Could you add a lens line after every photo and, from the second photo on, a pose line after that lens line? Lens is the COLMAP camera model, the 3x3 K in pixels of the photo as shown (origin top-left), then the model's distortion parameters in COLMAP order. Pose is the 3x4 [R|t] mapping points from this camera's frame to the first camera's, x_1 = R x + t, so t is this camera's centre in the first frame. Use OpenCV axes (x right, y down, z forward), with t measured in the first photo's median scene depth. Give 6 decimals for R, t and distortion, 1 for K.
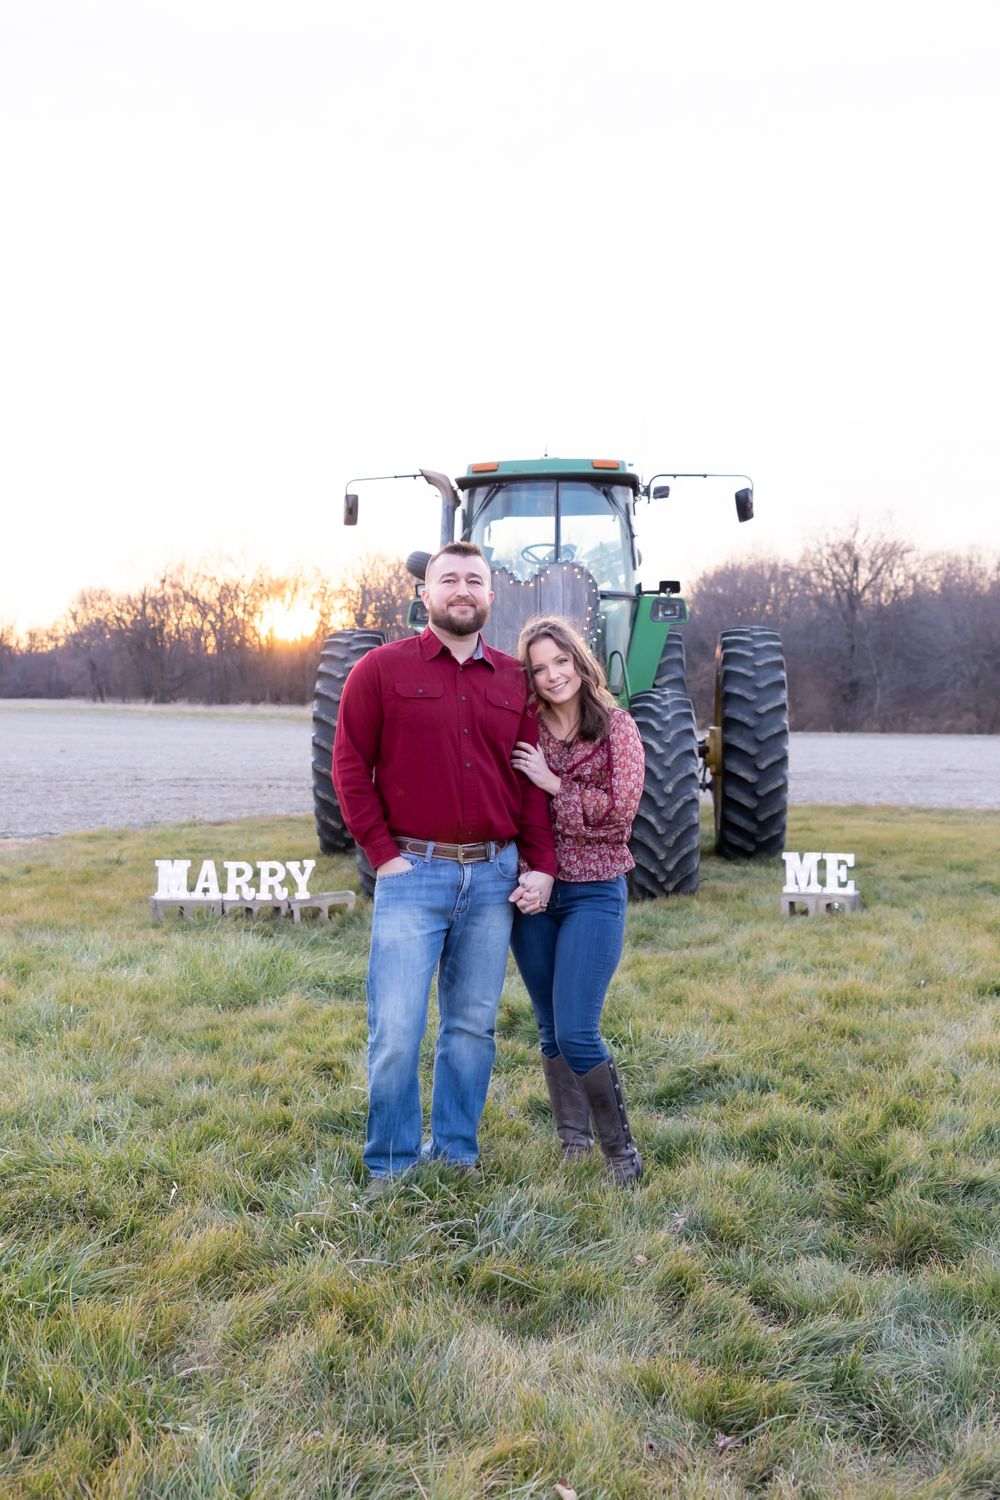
lens RADIAL K [[1726.4, 0, 369.7], [0, 1726.4, 742.6], [0, 0, 1]] dist [0.007867, 0.000000]
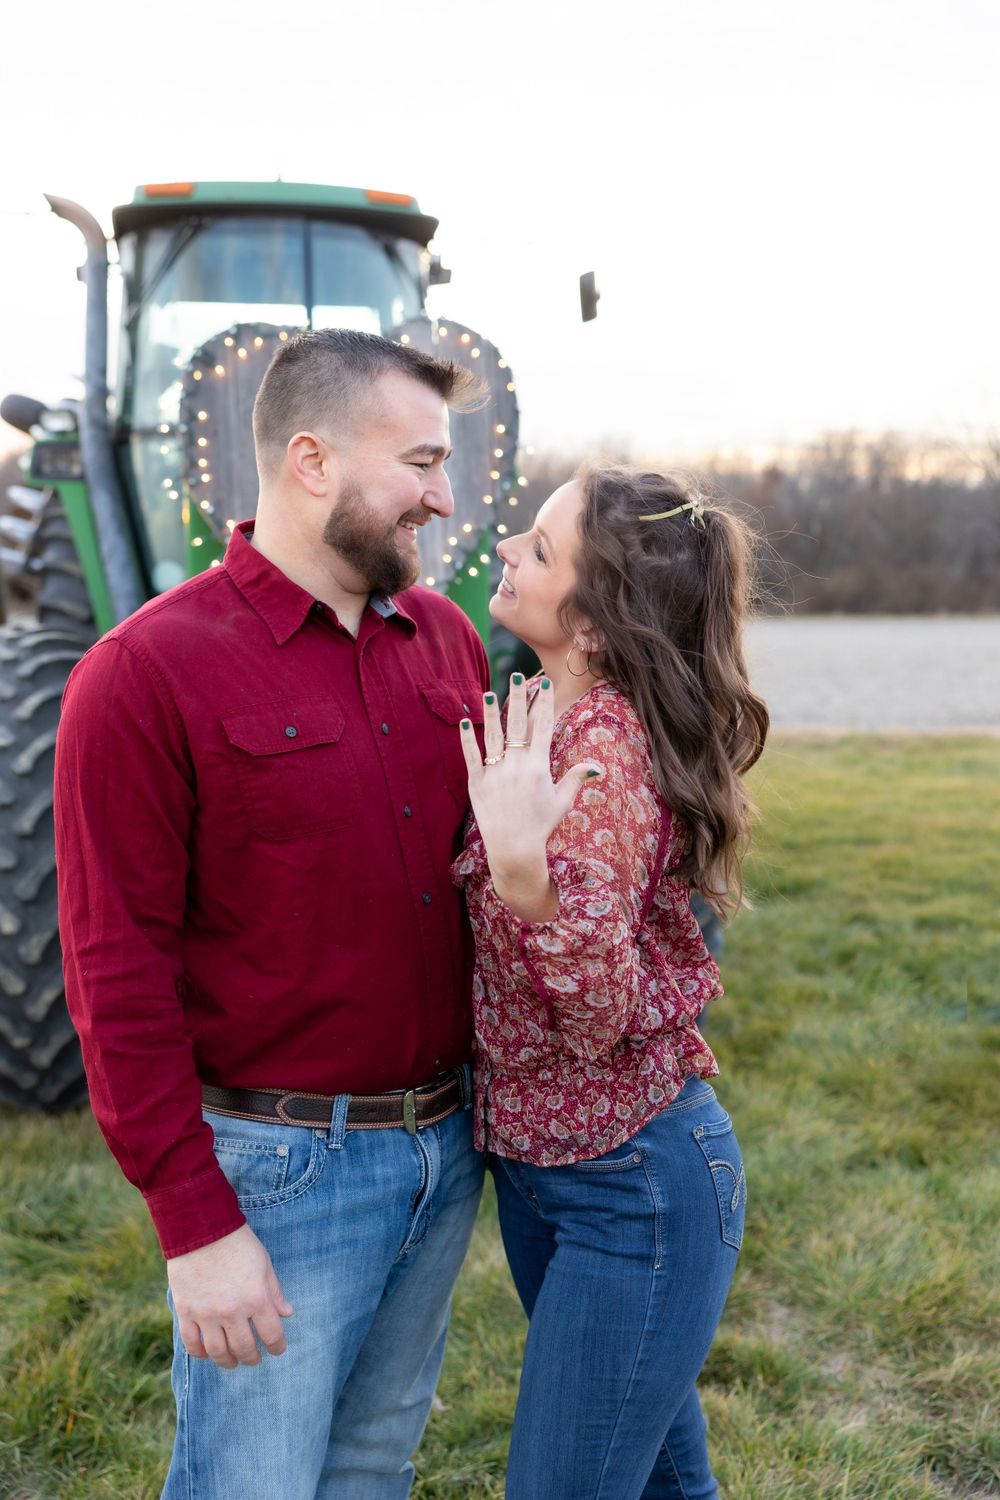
lens RADIAL K [[1587.2, 0, 490.1], [0, 1587.2, 747.2], [0, 0, 1]] dist [0.005459, 0.000000]
pose [[0.945533, -0.036950, 0.323423, -0.006368], [0.012348, 0.996893, 0.077791, -0.028990], [-0.325292, -0.069560, 0.943052, 0.615767]]
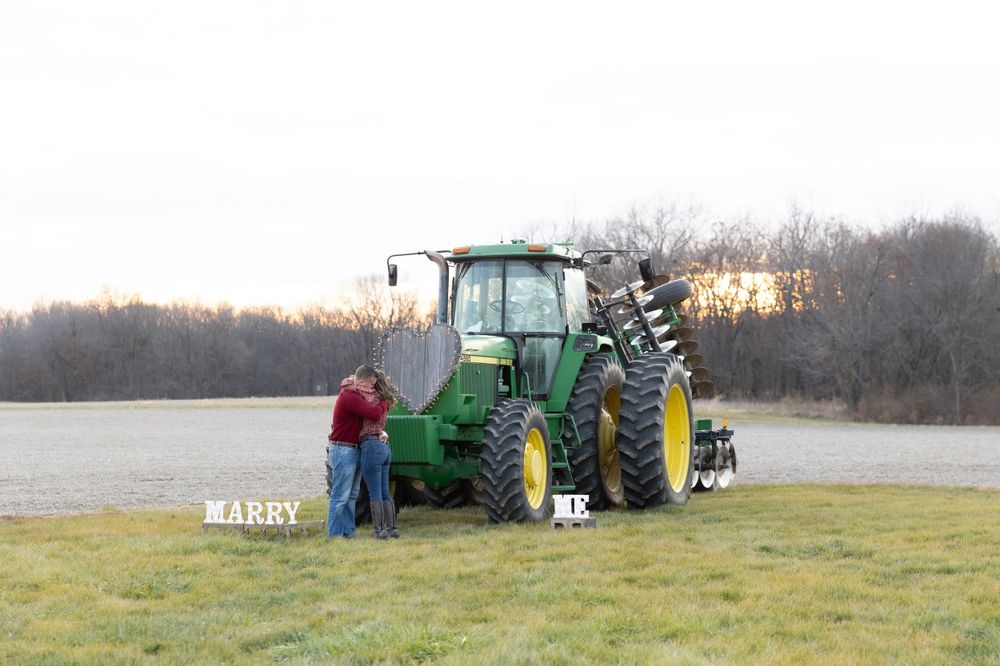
lens RADIAL K [[2076.8, 0, 551.3], [0, 2076.8, 347.9], [0, 0, 1]] dist [-0.001796, 0.000000]
pose [[0.990603, -0.009552, -0.136436, 0.494564], [0.003270, 0.998927, -0.046197, 0.012936], [0.136731, 0.045317, 0.989571, -0.992740]]
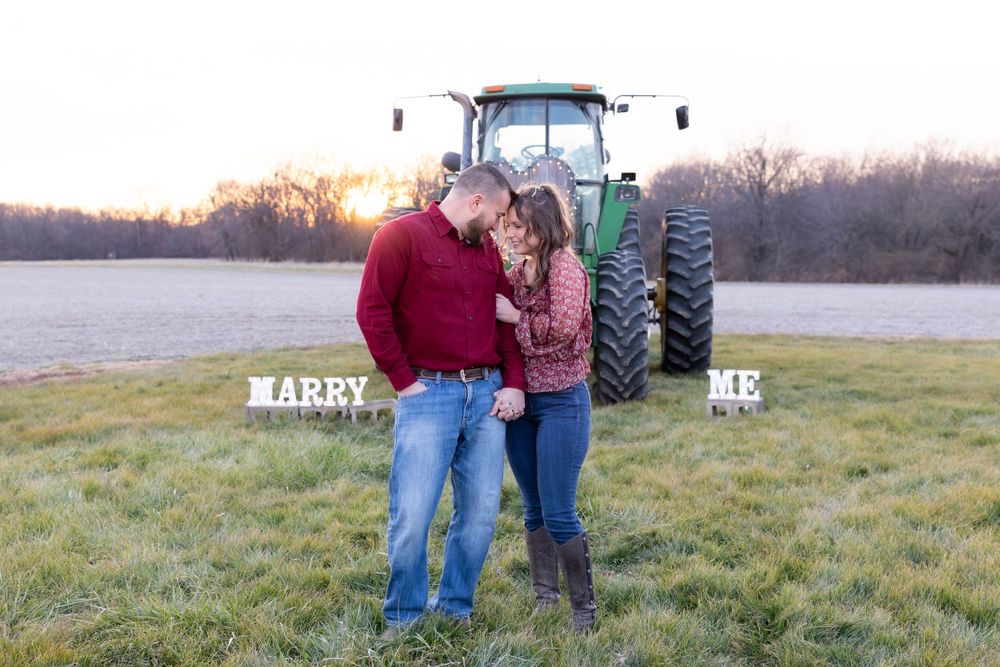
lens RADIAL K [[1217.8, 0, 473.2], [0, 1217.8, 316.5], [0, 0, 1]] dist [0.003502, 0.000000]
pose [[0.999181, -0.001995, 0.040418, 0.013097], [0.001096, 0.999752, 0.022258, -0.000479], [-0.040452, -0.022196, 0.998935, 0.039663]]
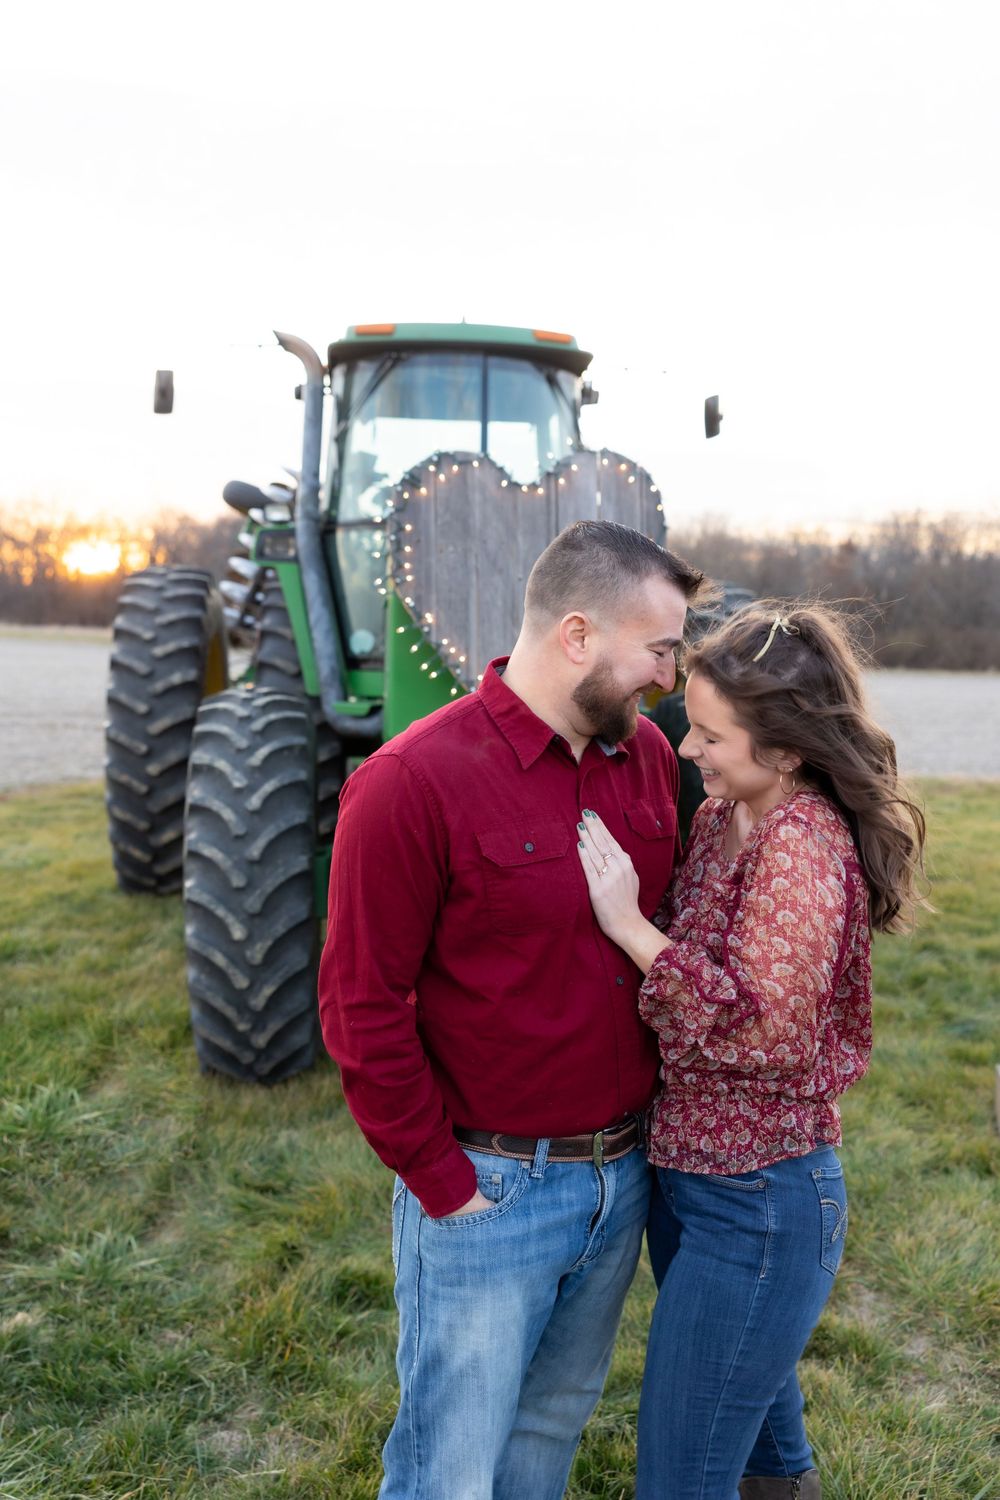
lens RADIAL K [[1318.2, 0, 487.8], [0, 1318.2, 746.6], [0, 0, 1]] dist [-0.013118, 0.032276]
pose [[0.970350, 0.001802, 0.241699, -0.016798], [-0.017519, 0.997866, 0.062895, -0.039570], [-0.241069, -0.065265, 0.968311, 0.615232]]
